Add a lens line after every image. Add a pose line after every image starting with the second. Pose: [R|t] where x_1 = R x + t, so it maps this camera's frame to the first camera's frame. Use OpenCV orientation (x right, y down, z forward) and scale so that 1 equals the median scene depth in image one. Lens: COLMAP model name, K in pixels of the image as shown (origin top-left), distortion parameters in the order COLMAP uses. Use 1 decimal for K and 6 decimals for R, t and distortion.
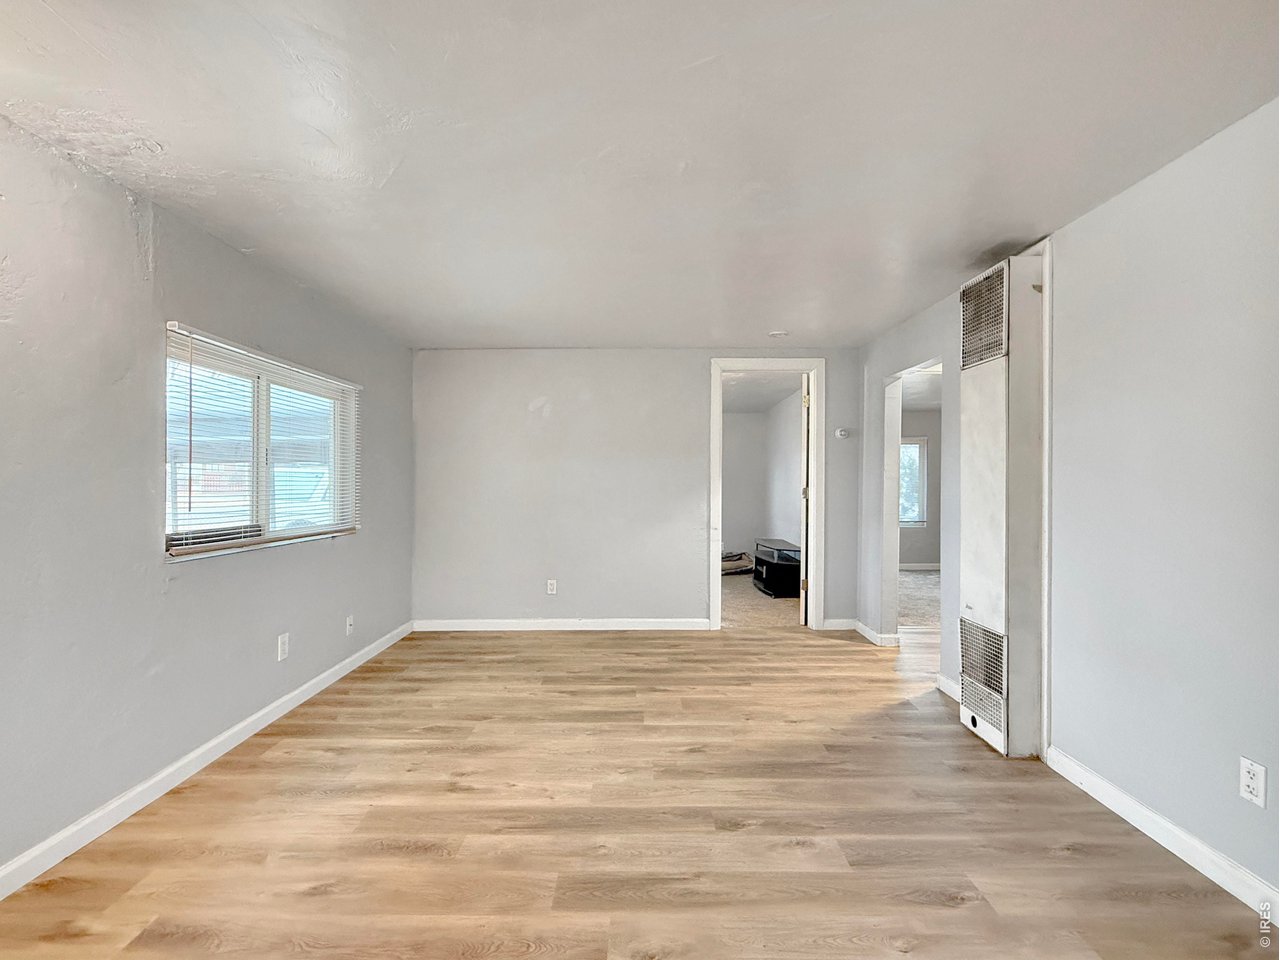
lens RADIAL K [[602.3, 0, 646.5], [0, 602.3, 480.6], [0, 0, 1]] dist [-0.002412, -0.000433]
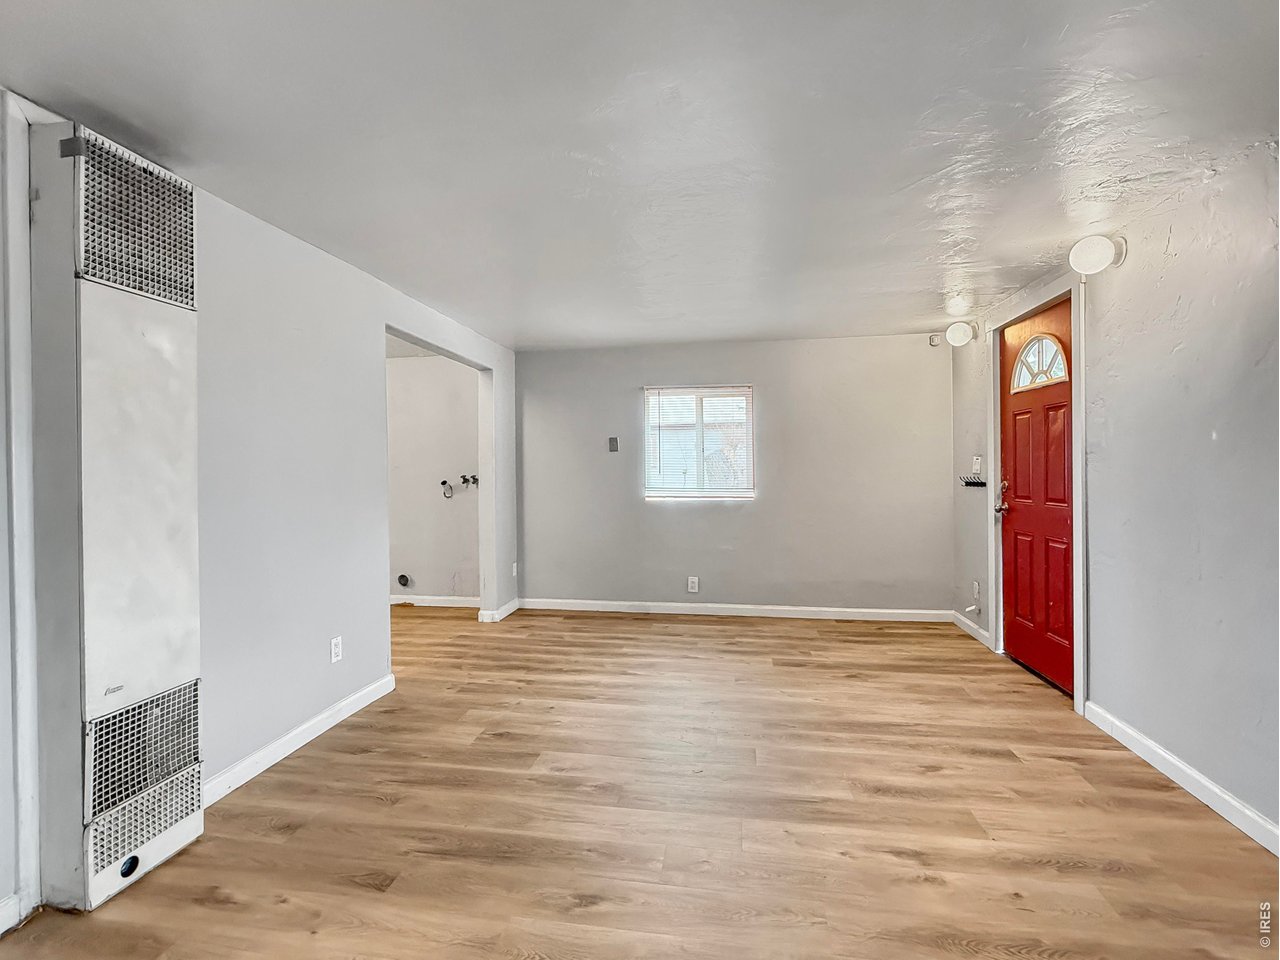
lens RADIAL K [[600.2, 0, 630.5], [0, 600.2, 468.9], [0, 0, 1]] dist [-0.001345, -0.000368]
pose [[-0.983375, 0.004872, 0.181521, -0.073640], [0.005432, 0.999982, 0.002586, -0.006463], [-0.181505, 0.003529, -0.983384, 1.495947]]
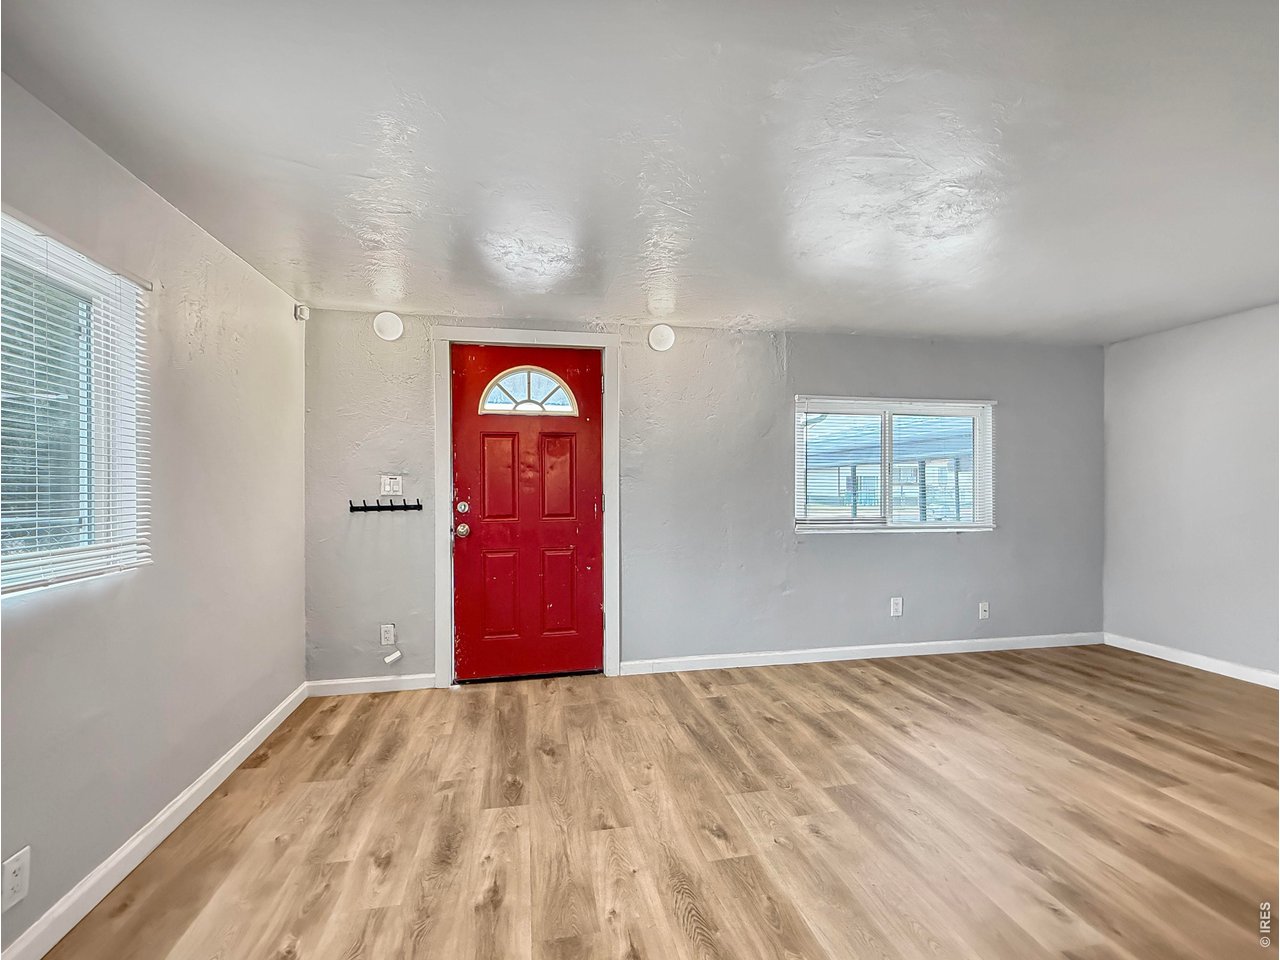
lens RADIAL K [[608.5, 0, 640.0], [0, 608.5, 480.0], [0, 0, 1]] dist [-0.000453, -0.000217]
pose [[0.181957, -0.012180, -0.983231, 0.689998], [0.006841, 0.999915, -0.011121, -0.001483], [0.983283, -0.004703, 0.182025, 0.184264]]
